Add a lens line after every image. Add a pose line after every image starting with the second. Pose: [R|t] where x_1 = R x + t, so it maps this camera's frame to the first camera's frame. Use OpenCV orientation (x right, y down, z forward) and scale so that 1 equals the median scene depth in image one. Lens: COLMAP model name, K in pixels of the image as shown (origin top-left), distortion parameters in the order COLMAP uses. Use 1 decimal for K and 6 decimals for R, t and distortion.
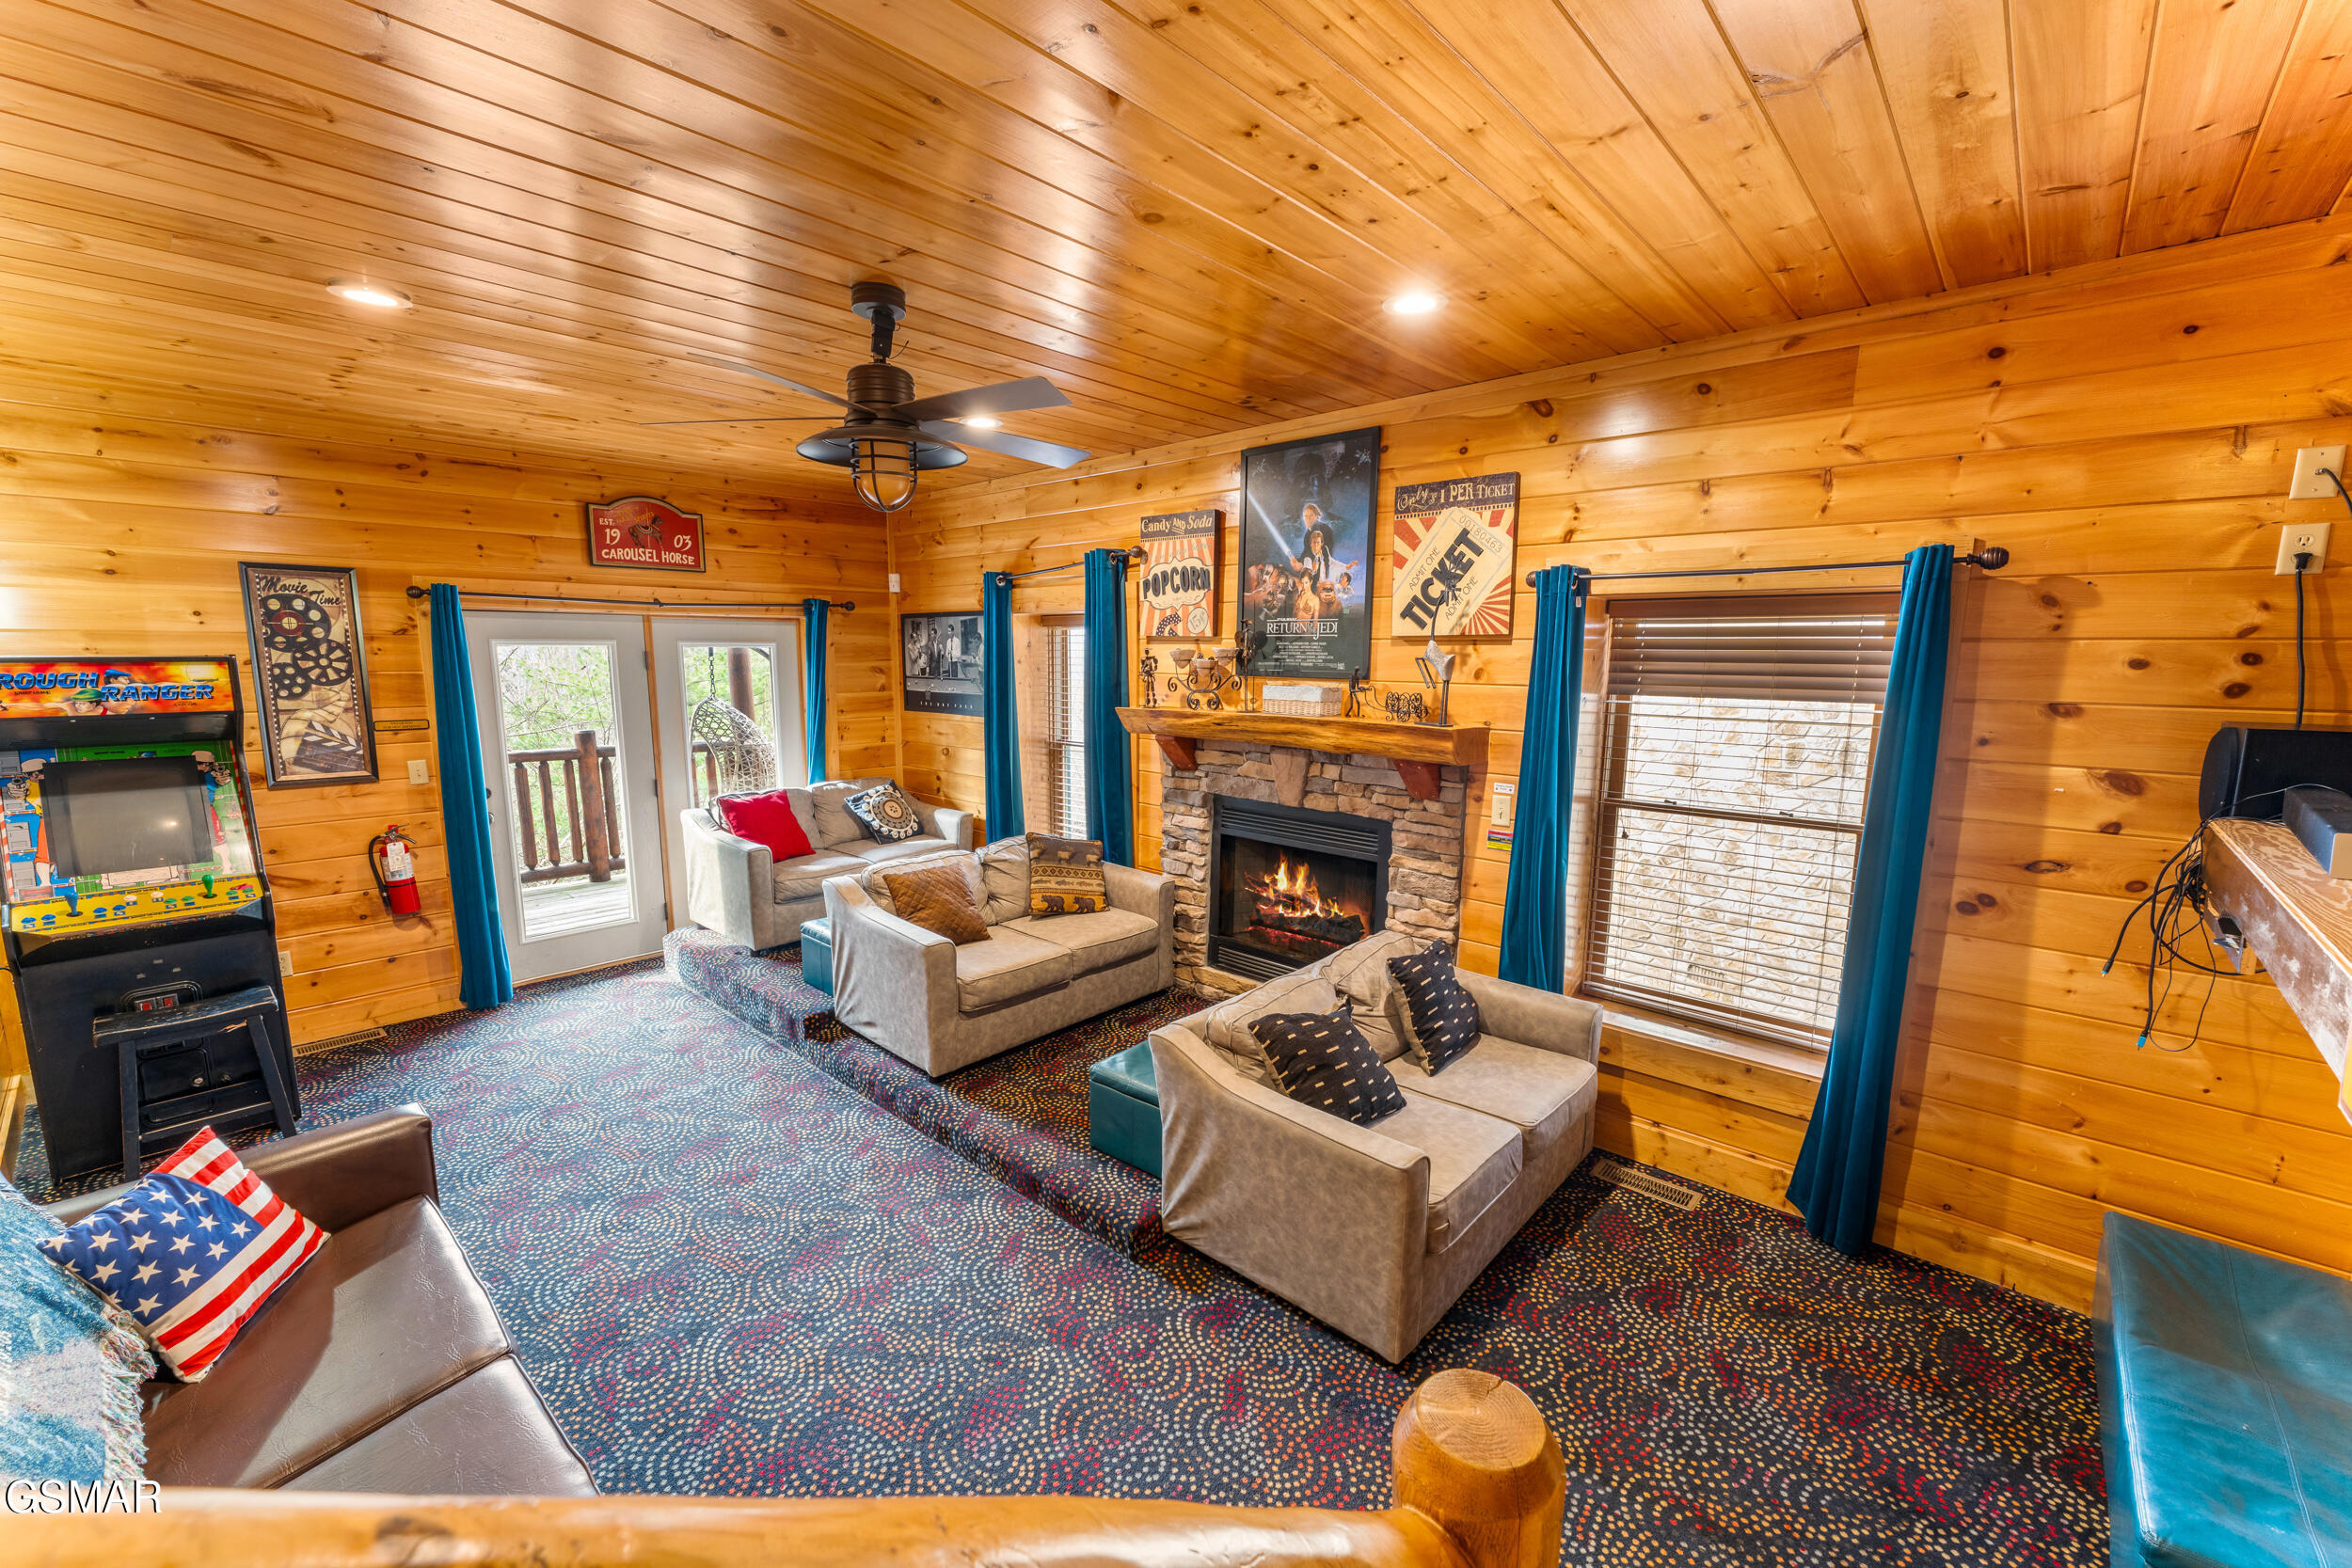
lens RADIAL K [[956.4, 0, 1165.8], [0, 956.4, 799.6], [0, 0, 1]] dist [0.000099, 0.000456]
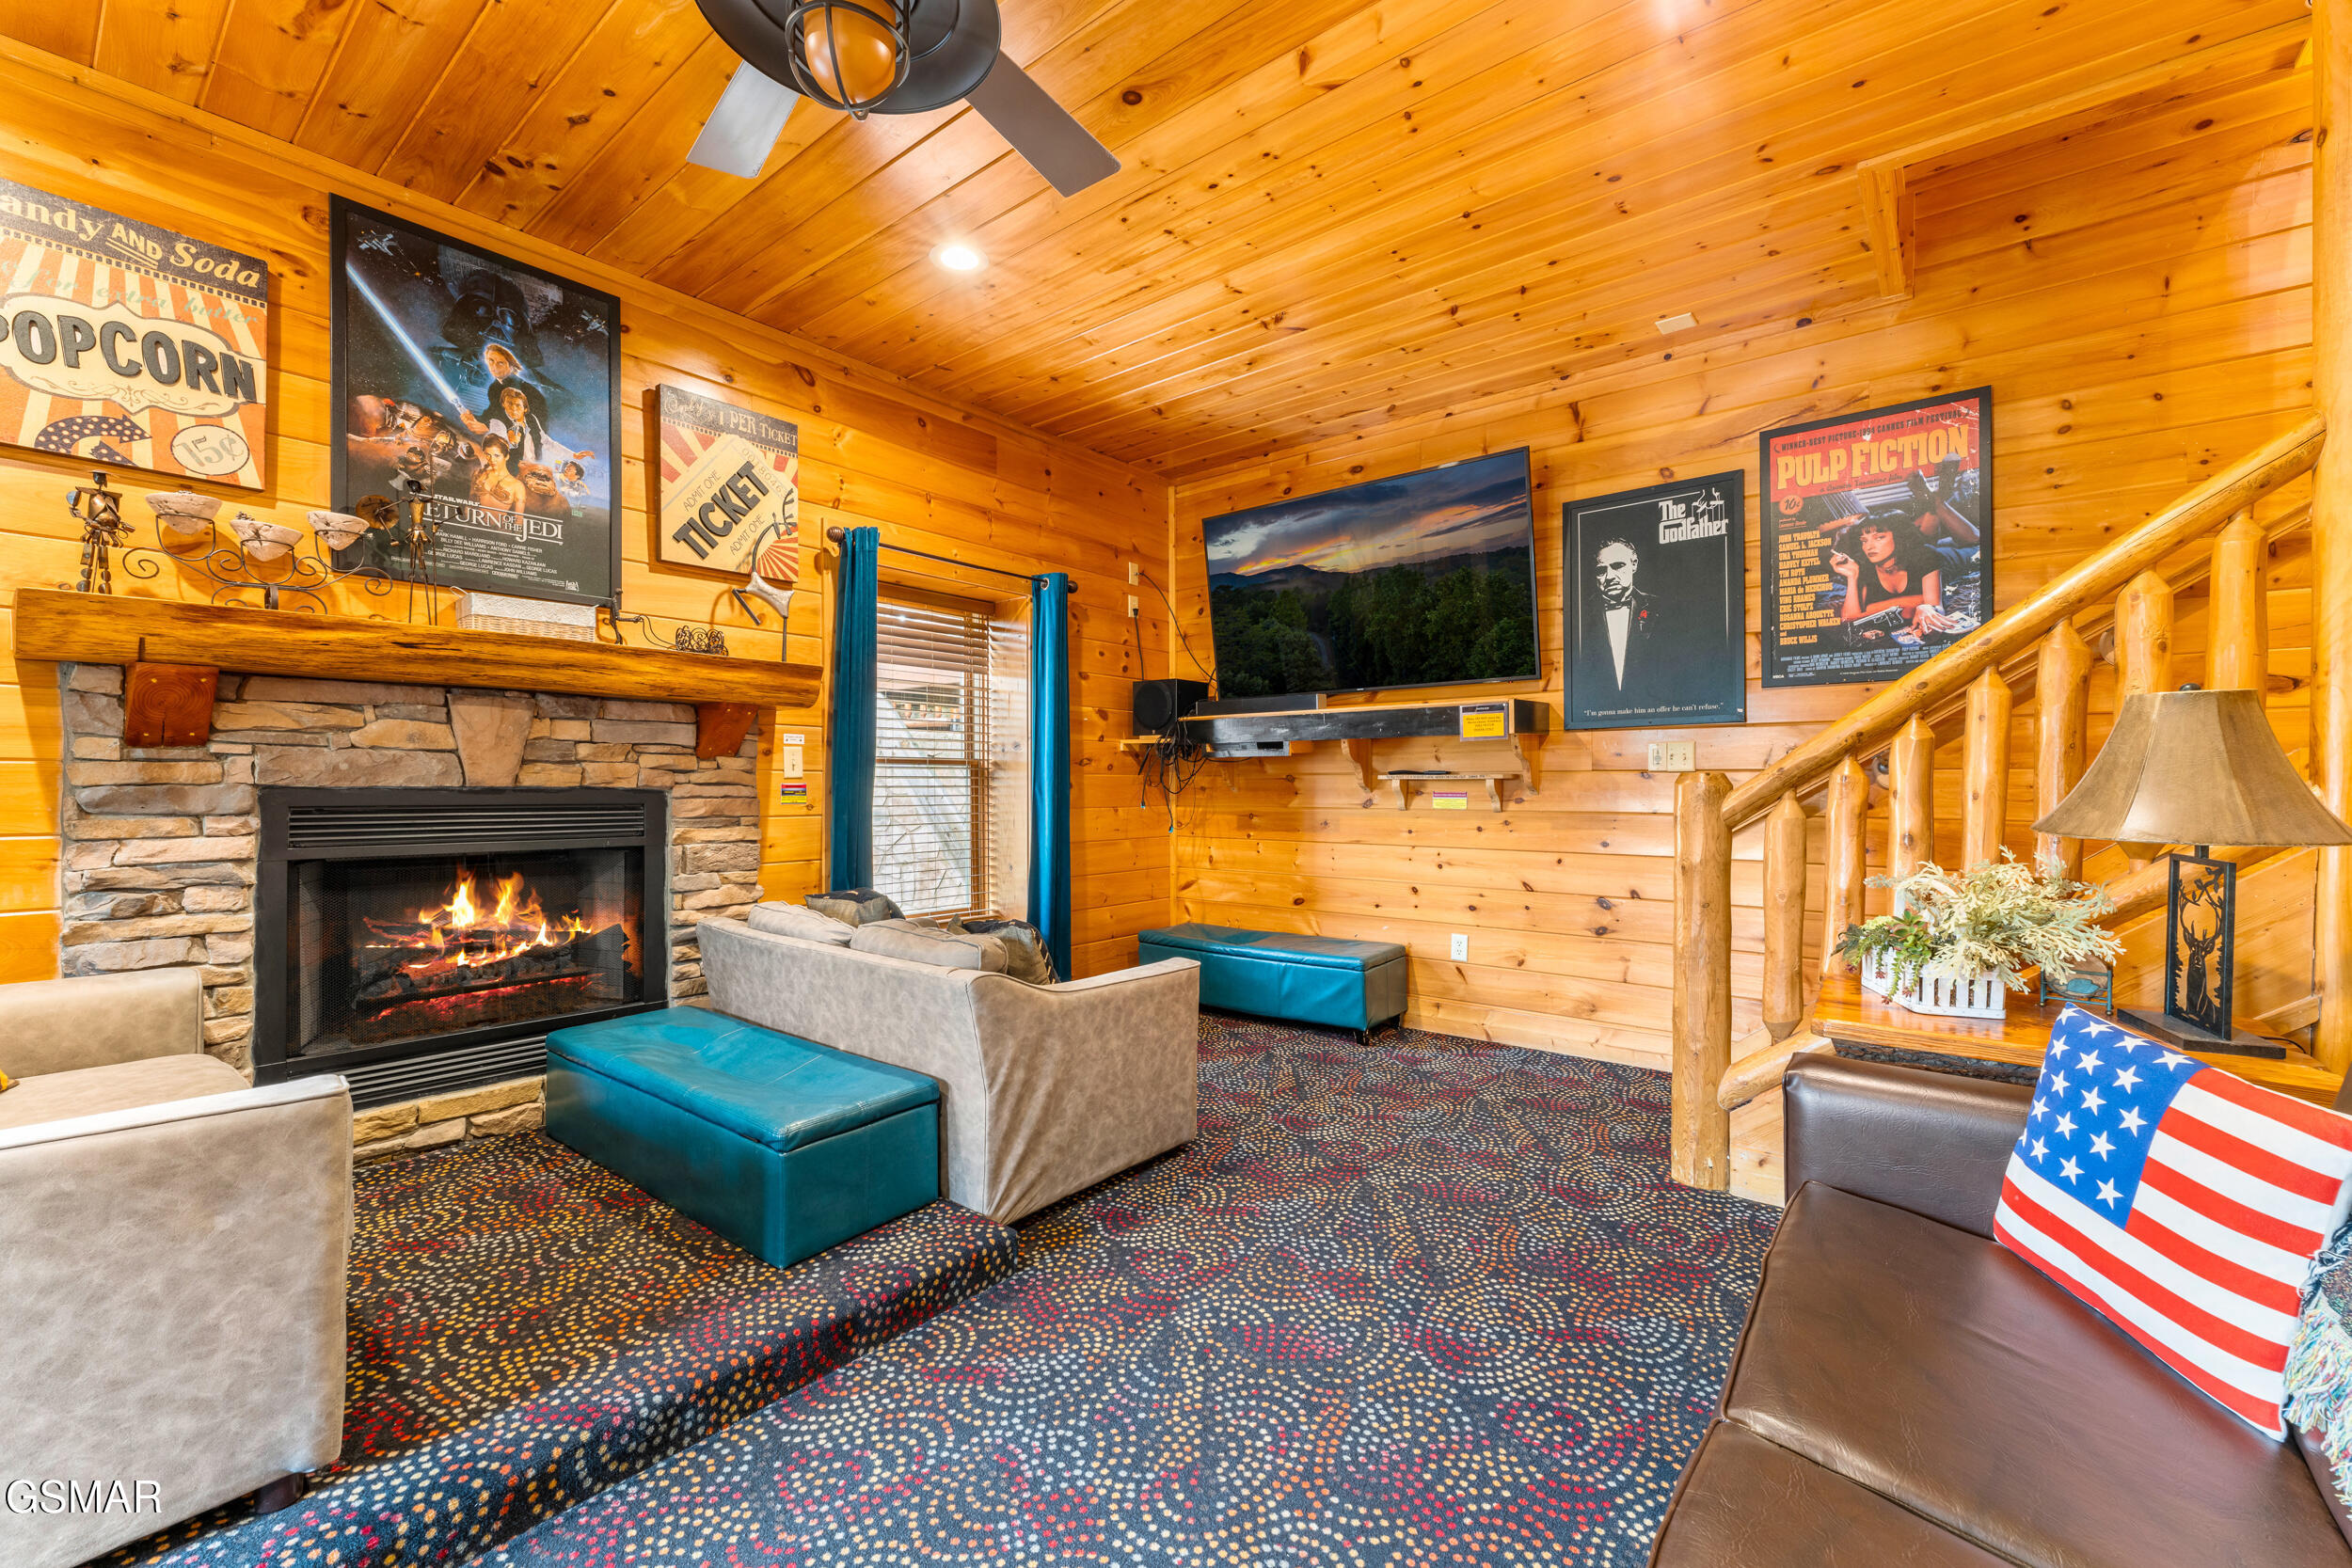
lens RADIAL K [[956.4, 0, 1181.8], [0, 956.4, 785.4], [0, 0, 1]] dist [0.000099, 0.000456]
pose [[-0.073290, -0.004033, 0.997302, -0.551712], [0.158746, 0.987195, 0.015658, 0.069955], [-0.984596, 0.159465, -0.071712, 0.584671]]
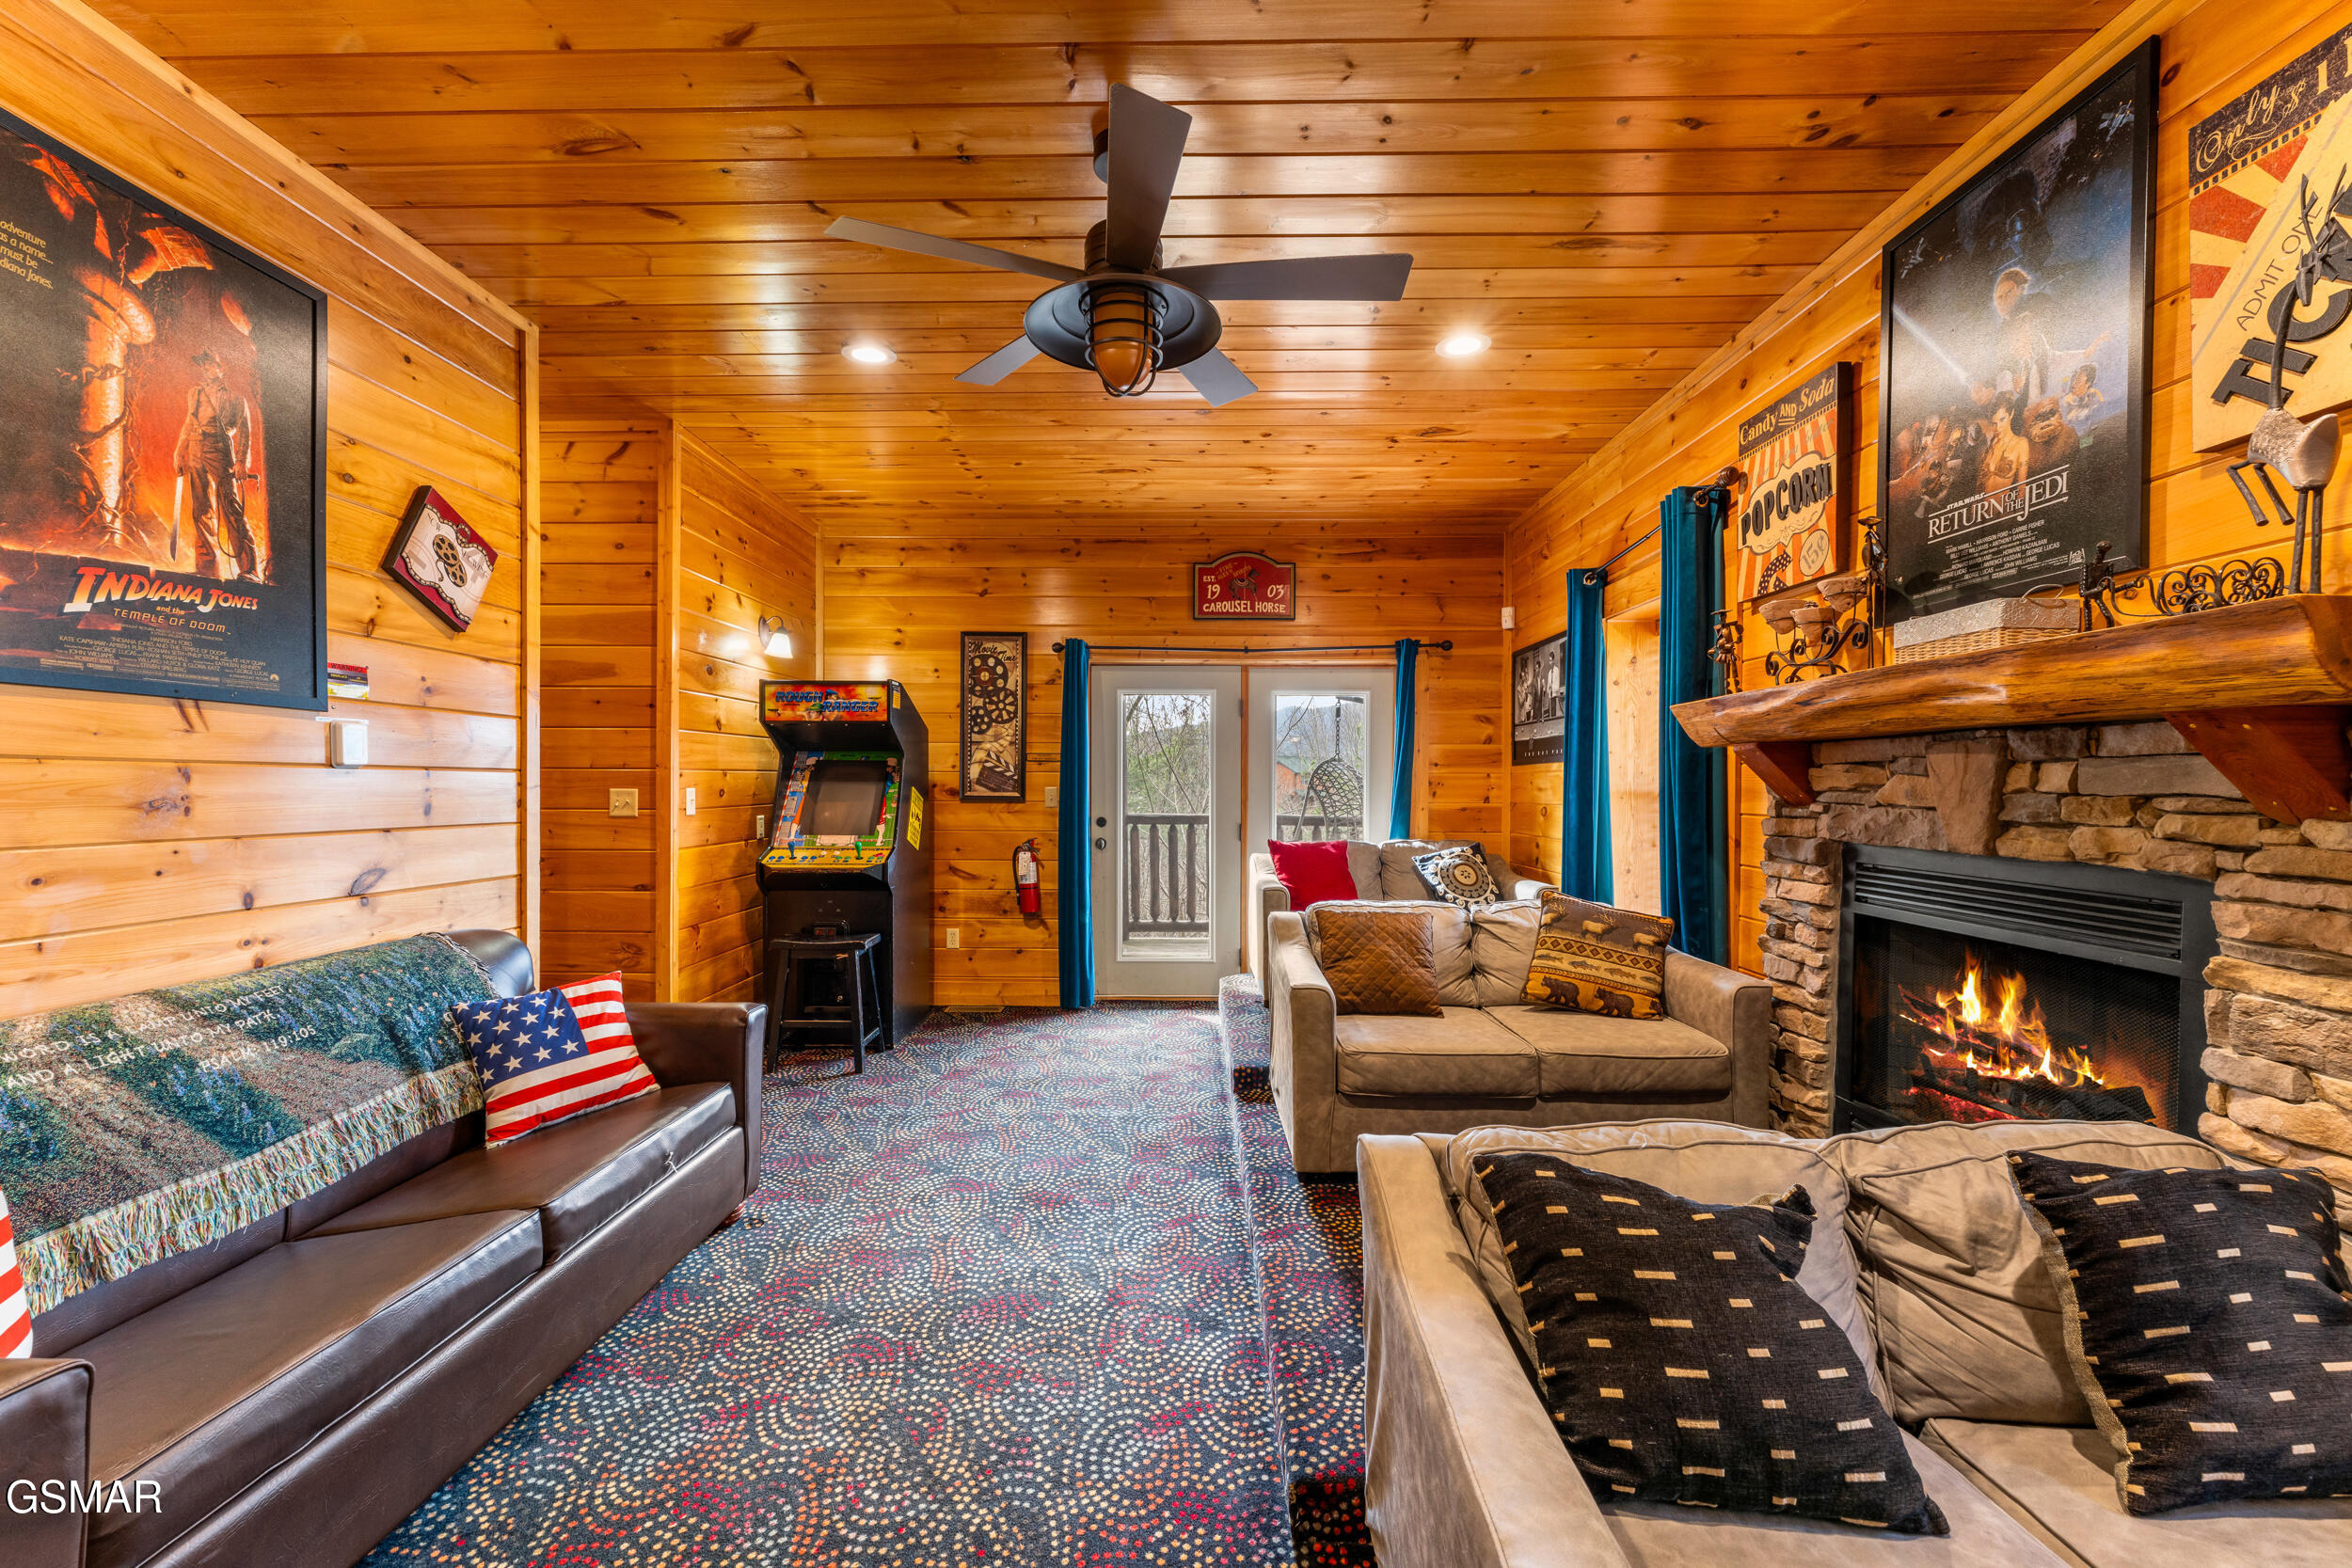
lens RADIAL K [[956.4, 0, 1160.2], [0, 956.4, 793.0], [0, 0, 1]] dist [0.000099, 0.000456]
pose [[0.660762, 0.002831, -0.750590, 0.227537], [-0.118471, 0.987852, -0.100567, 0.076803], [0.741187, 0.155374, 0.653070, 0.342459]]
